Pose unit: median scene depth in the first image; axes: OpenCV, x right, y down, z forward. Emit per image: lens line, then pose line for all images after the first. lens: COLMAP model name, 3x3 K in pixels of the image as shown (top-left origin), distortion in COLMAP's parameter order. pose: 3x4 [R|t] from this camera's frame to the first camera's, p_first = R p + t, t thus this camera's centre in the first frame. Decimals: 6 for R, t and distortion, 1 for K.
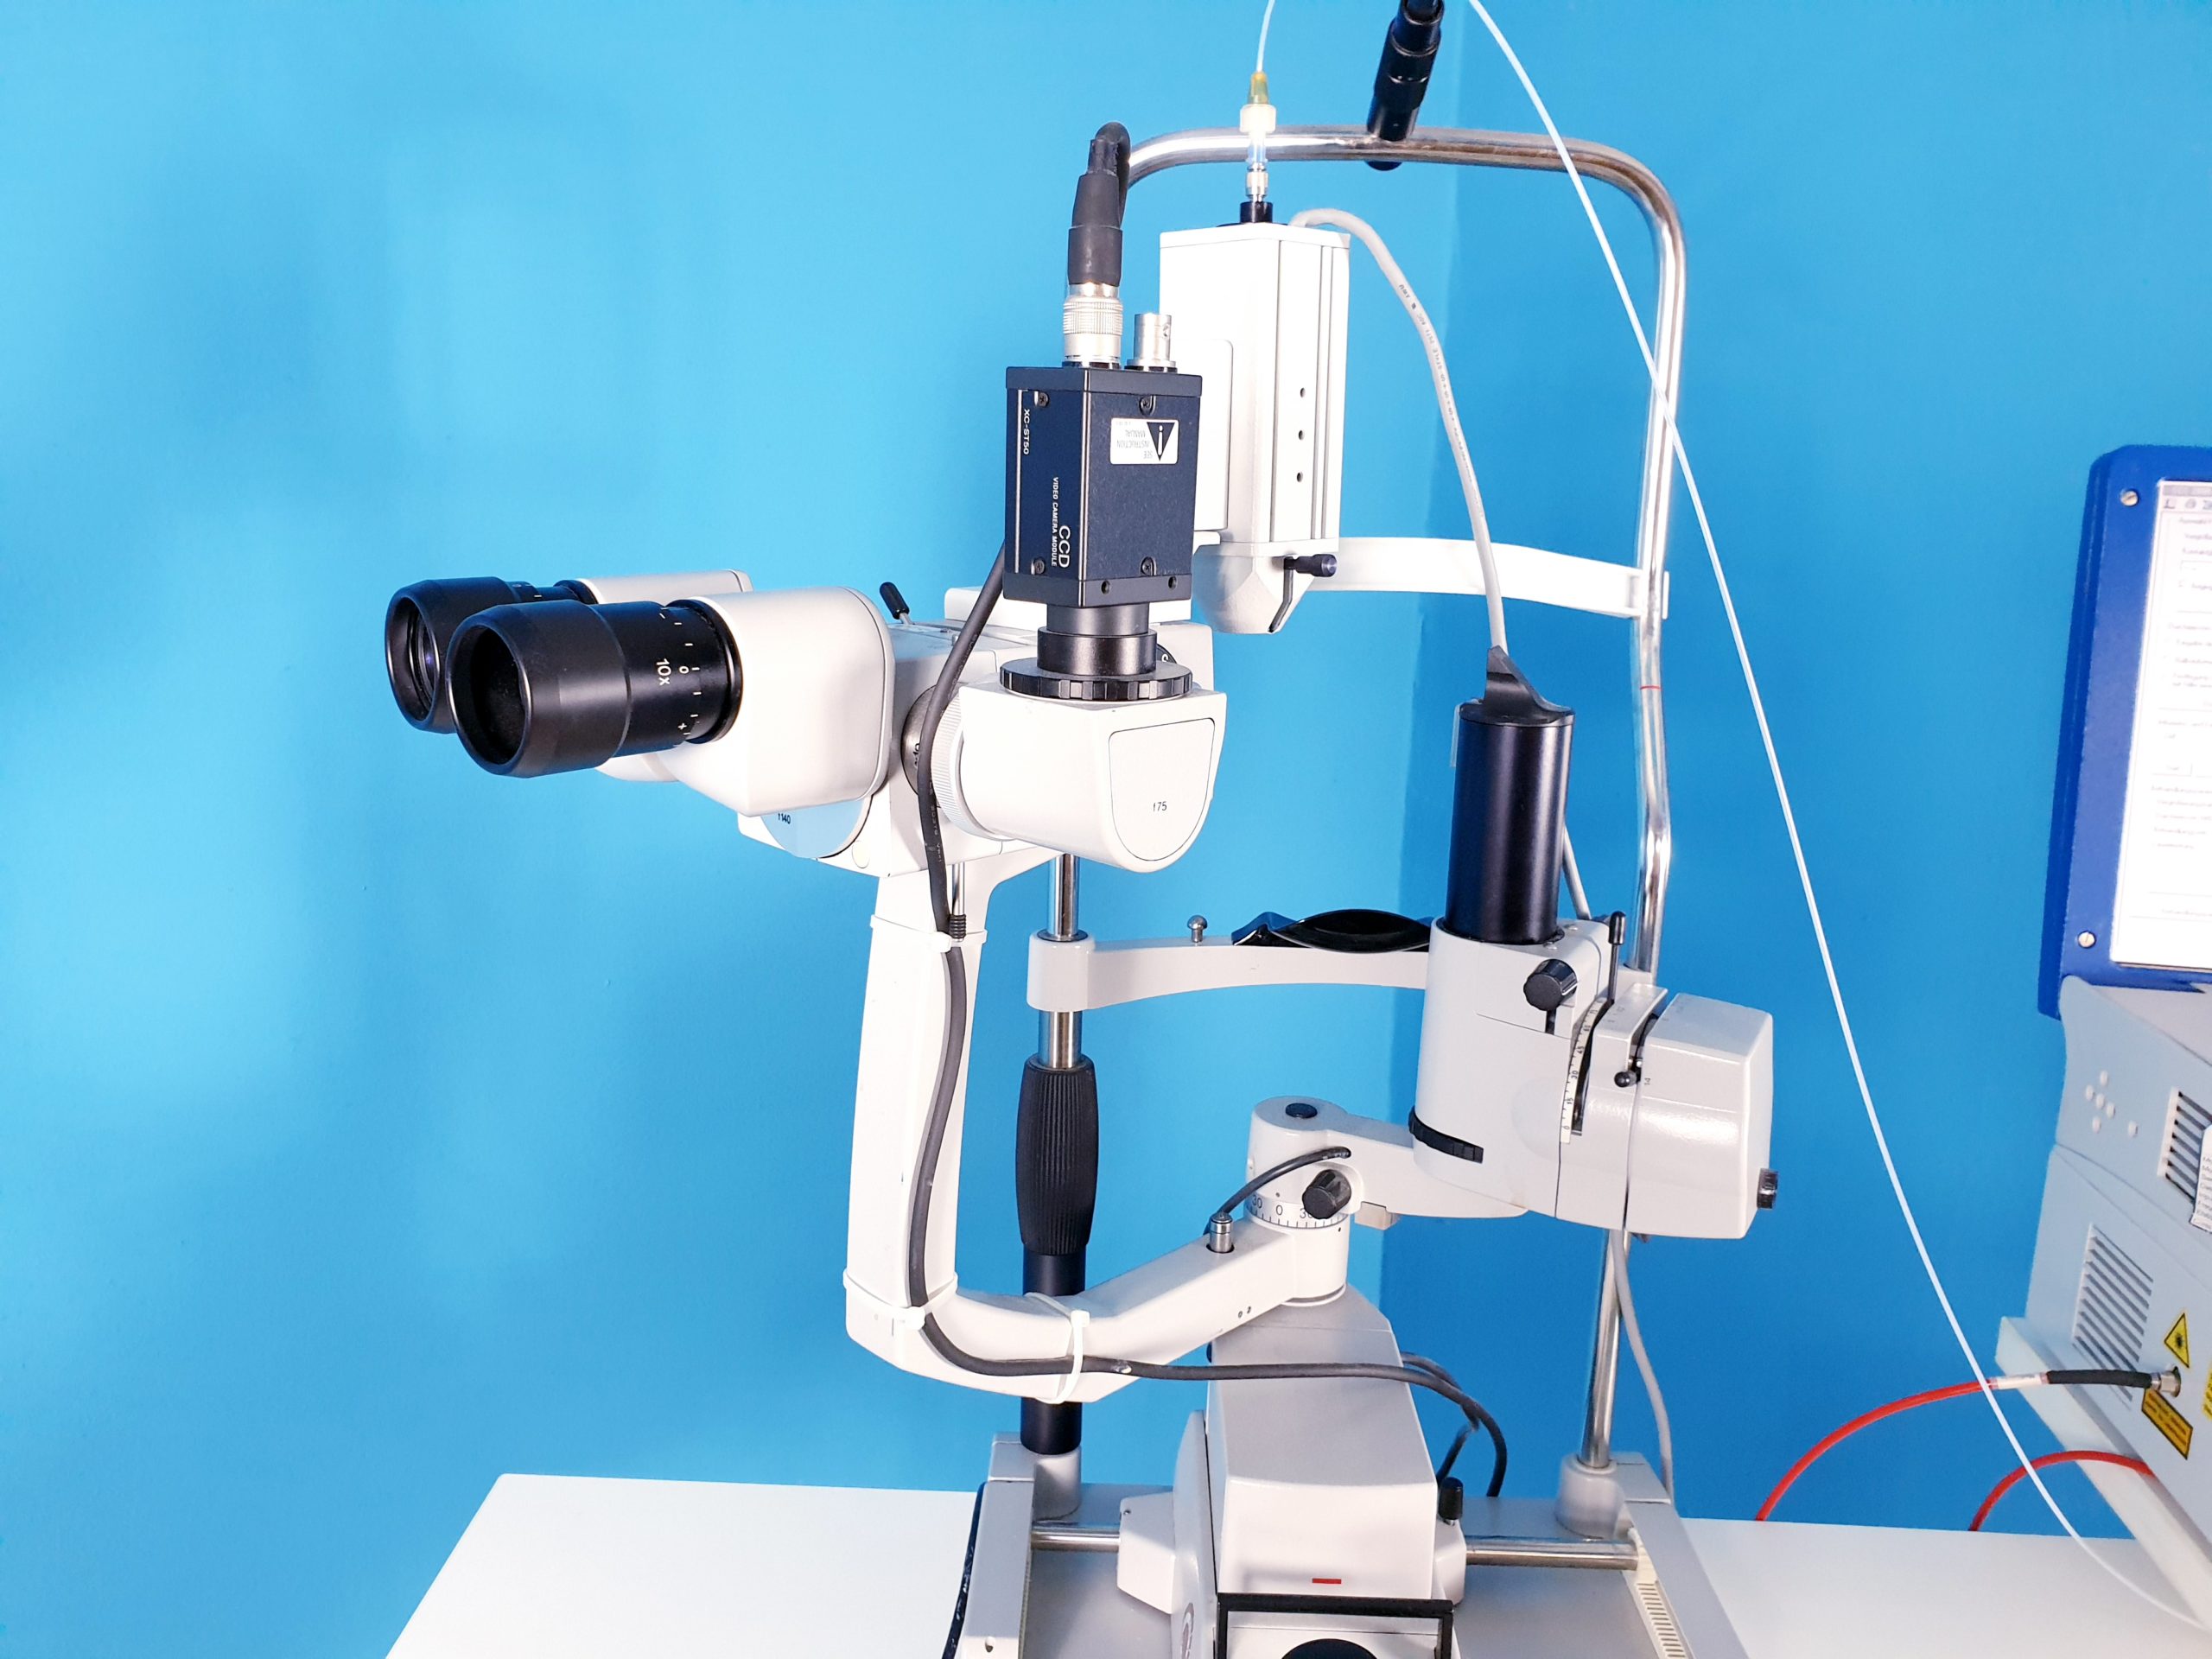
lens RADIAL K [[1692.2, 0, 1106.0], [0, 1692.2, 829.5], [0, 0, 1]] dist [0.073668, -0.124354]
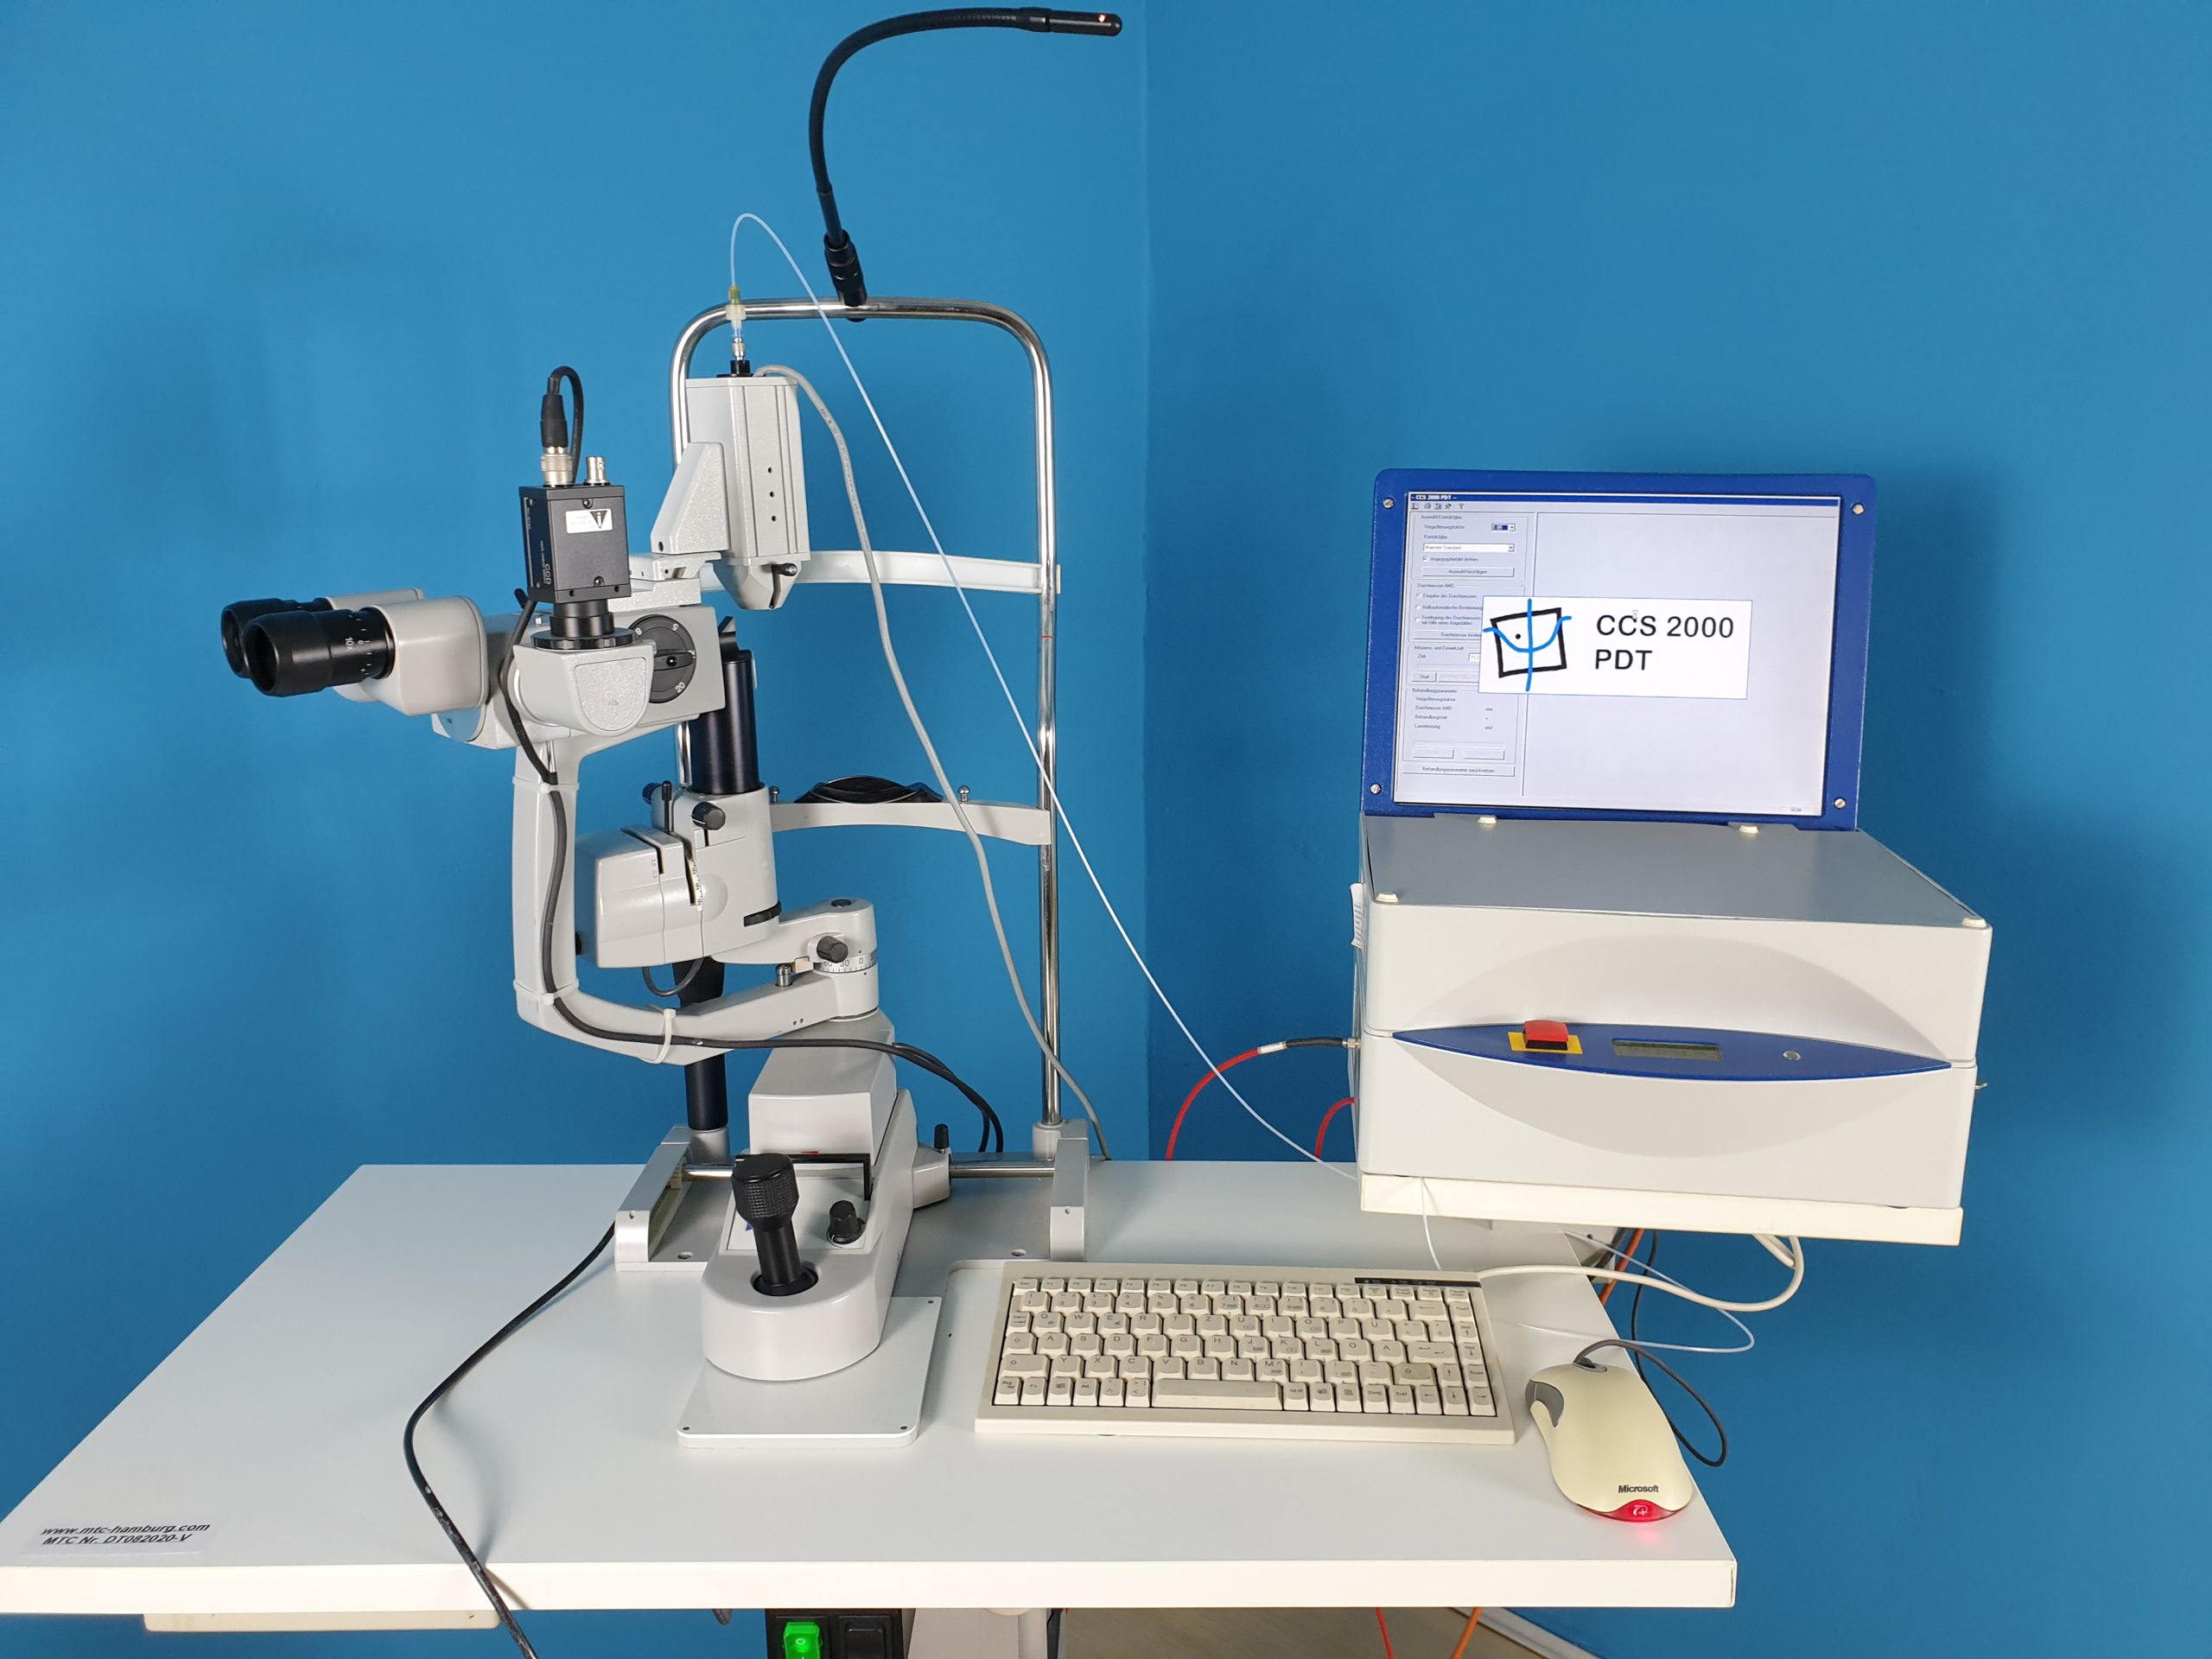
lens RADIAL K [[1647.0, 0, 1106.0], [0, 1647.0, 829.5], [0, 0, 1]] dist [-0.004248, -0.003040]
pose [[0.998978, -0.037018, 0.025916, 0.513231], [0.036435, 0.999080, 0.022607, 0.104925], [-0.026729, -0.021640, 0.999408, -0.882242]]
